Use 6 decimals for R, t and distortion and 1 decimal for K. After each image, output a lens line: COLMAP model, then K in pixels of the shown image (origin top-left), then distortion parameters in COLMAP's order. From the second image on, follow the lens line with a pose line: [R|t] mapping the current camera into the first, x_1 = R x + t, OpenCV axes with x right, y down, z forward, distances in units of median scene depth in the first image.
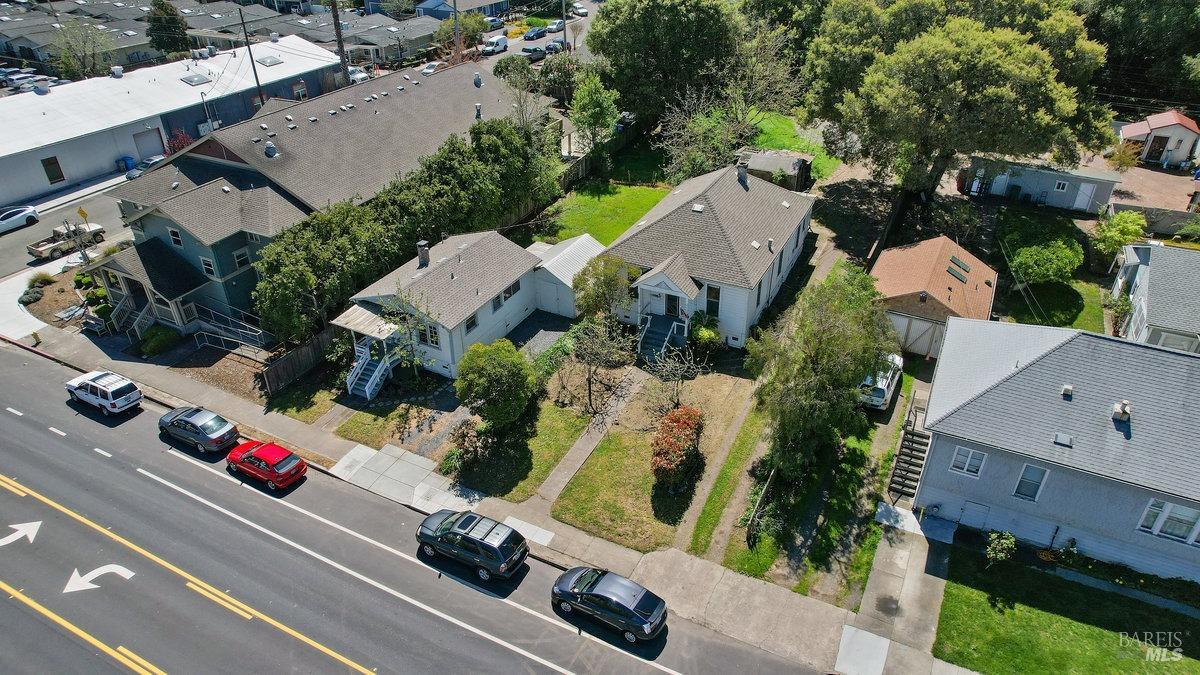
lens RADIAL K [[768.6, 0, 600.0], [0, 768.6, 337.5], [0, 0, 1]] dist [-0.085130, 0.075460]
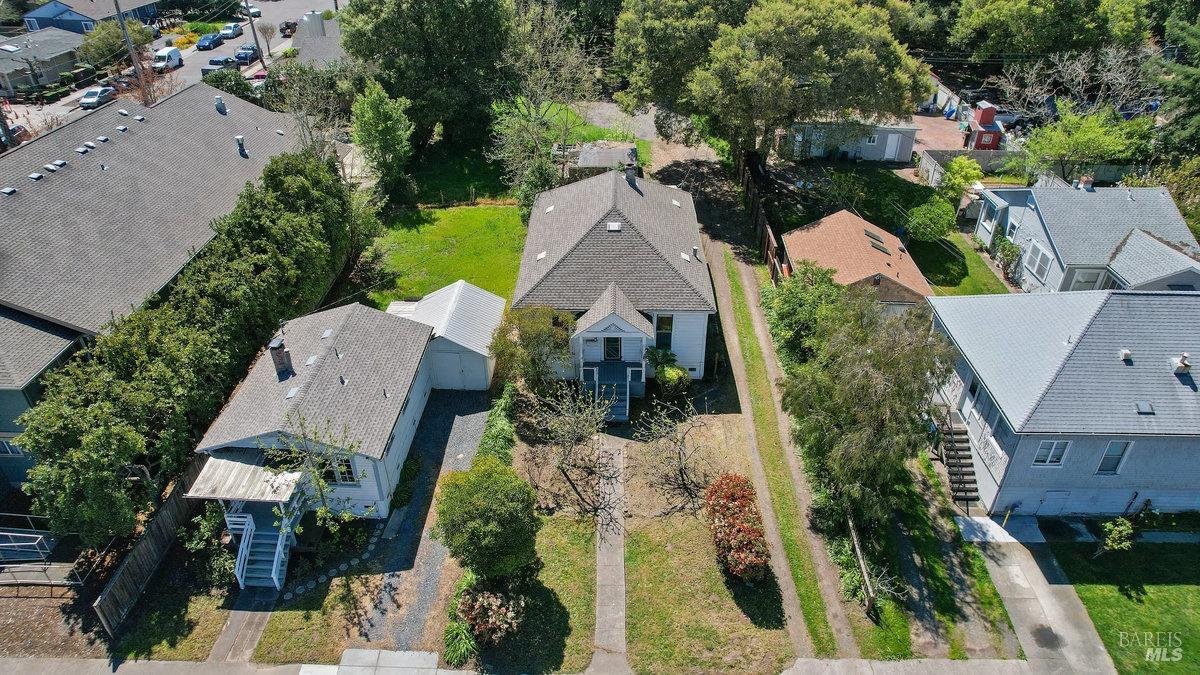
lens RADIAL K [[768.6, 0, 600.0], [0, 768.6, 337.5], [0, 0, 1]] dist [-0.085130, 0.075460]
pose [[0.899744, -0.226700, 0.372917, -0.221805], [0.221135, 0.973501, 0.058265, -0.102592], [-0.376244, 0.030042, 0.926034, 0.234506]]
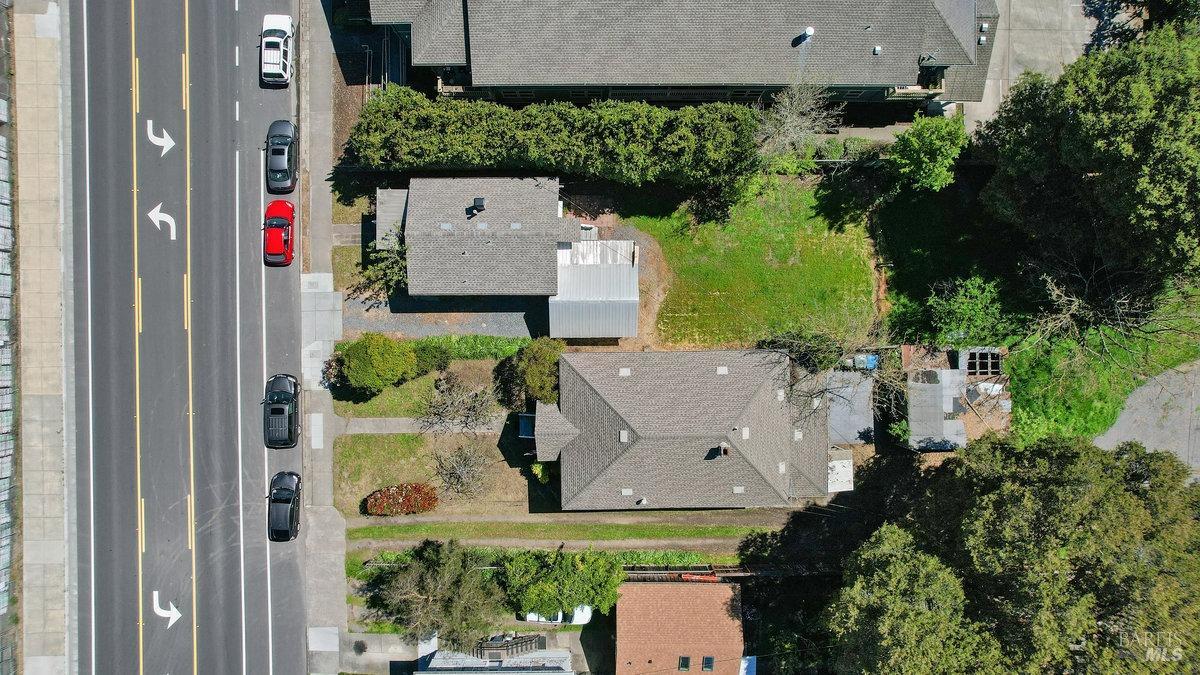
lens RADIAL K [[768.6, 0, 600.0], [0, 768.6, 337.5], [0, 0, 1]] dist [-0.085130, 0.075460]
pose [[0.468991, 0.883135, 0.010909, -0.007109], [-0.455892, 0.231487, 0.859404, -1.008212], [0.756445, -0.408027, 0.511180, 0.526246]]
